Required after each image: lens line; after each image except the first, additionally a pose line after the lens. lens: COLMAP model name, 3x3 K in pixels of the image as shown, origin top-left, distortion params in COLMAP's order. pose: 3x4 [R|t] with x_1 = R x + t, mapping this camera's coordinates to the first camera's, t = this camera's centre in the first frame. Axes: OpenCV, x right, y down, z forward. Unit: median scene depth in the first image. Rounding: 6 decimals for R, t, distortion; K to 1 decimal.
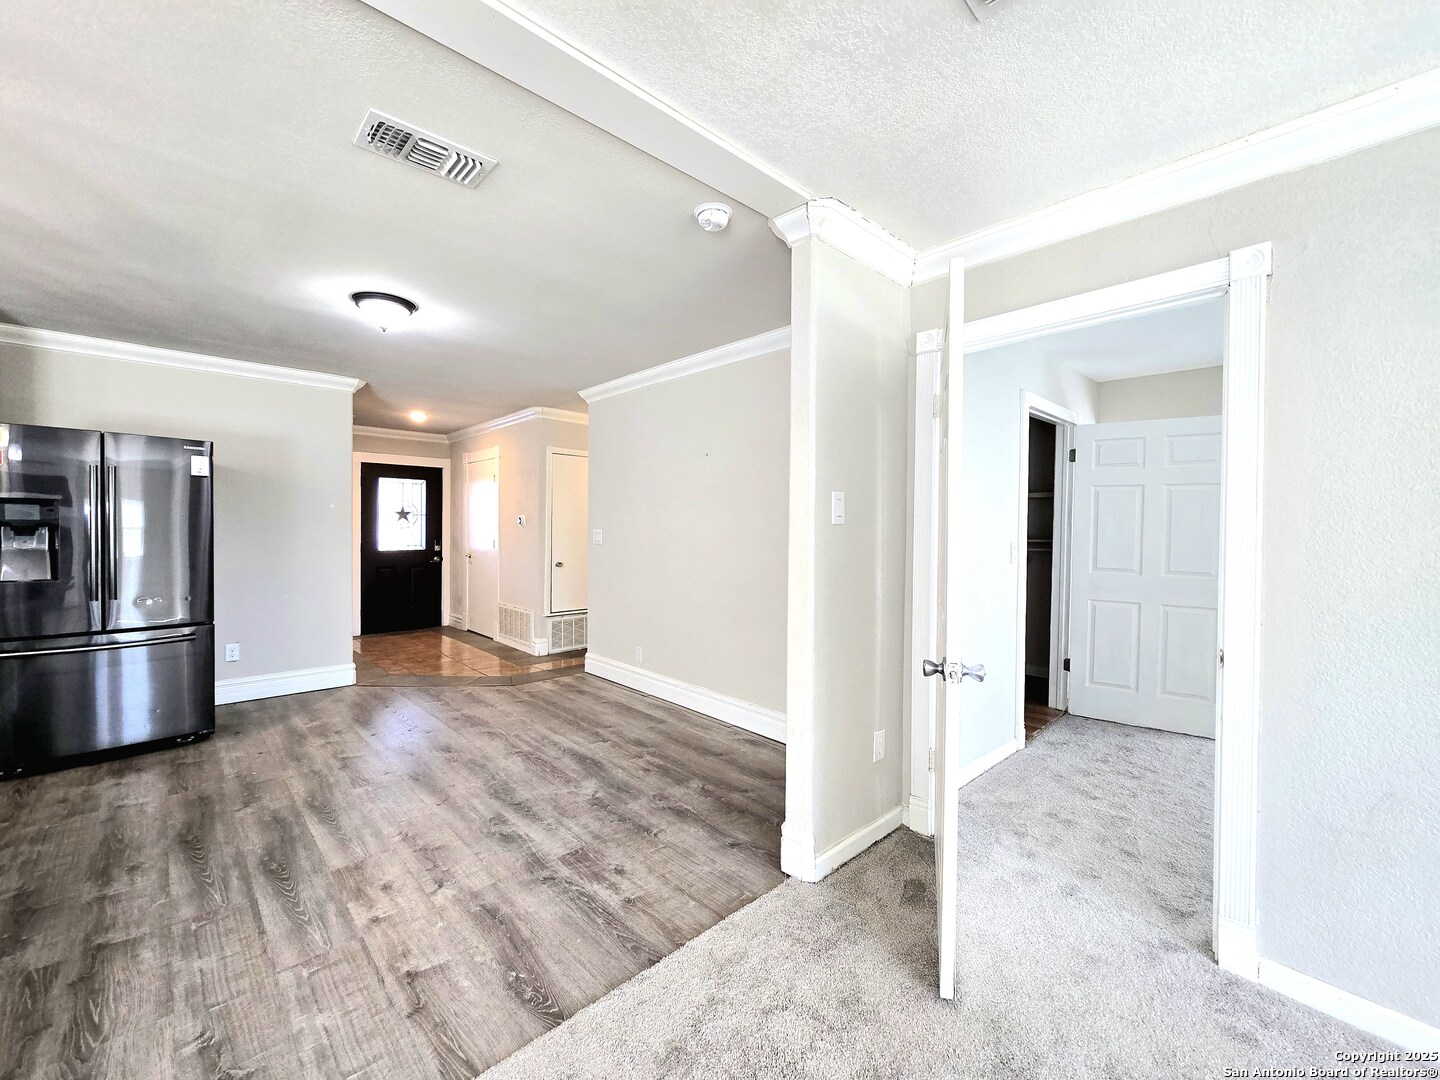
lens RADIAL K [[590.5, 0, 717.1], [0, 590.5, 536.1], [0, 0, 1]] dist [-0.002646, -0.000231]
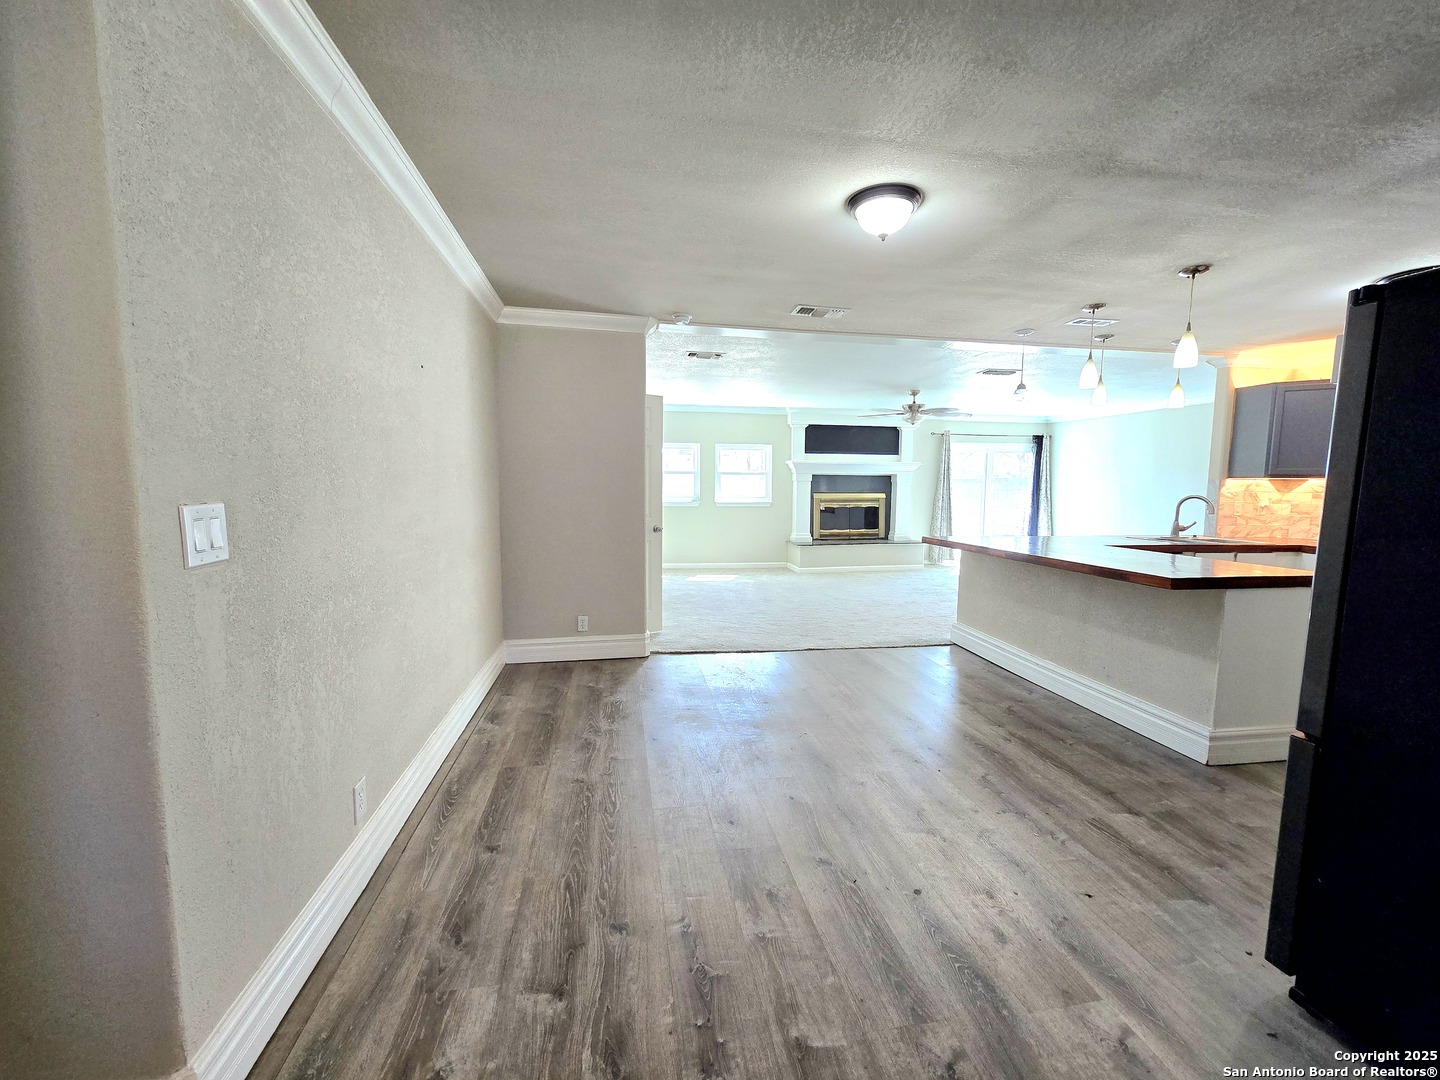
lens RADIAL K [[590.5, 0, 717.1], [0, 590.5, 536.1], [0, 0, 1]] dist [-0.002646, -0.000231]
pose [[-0.831003, -0.067989, 0.552098, -0.675908], [-0.008128, 0.993881, 0.110159, -0.034954], [-0.556209, 0.087055, -0.826470, 1.450324]]
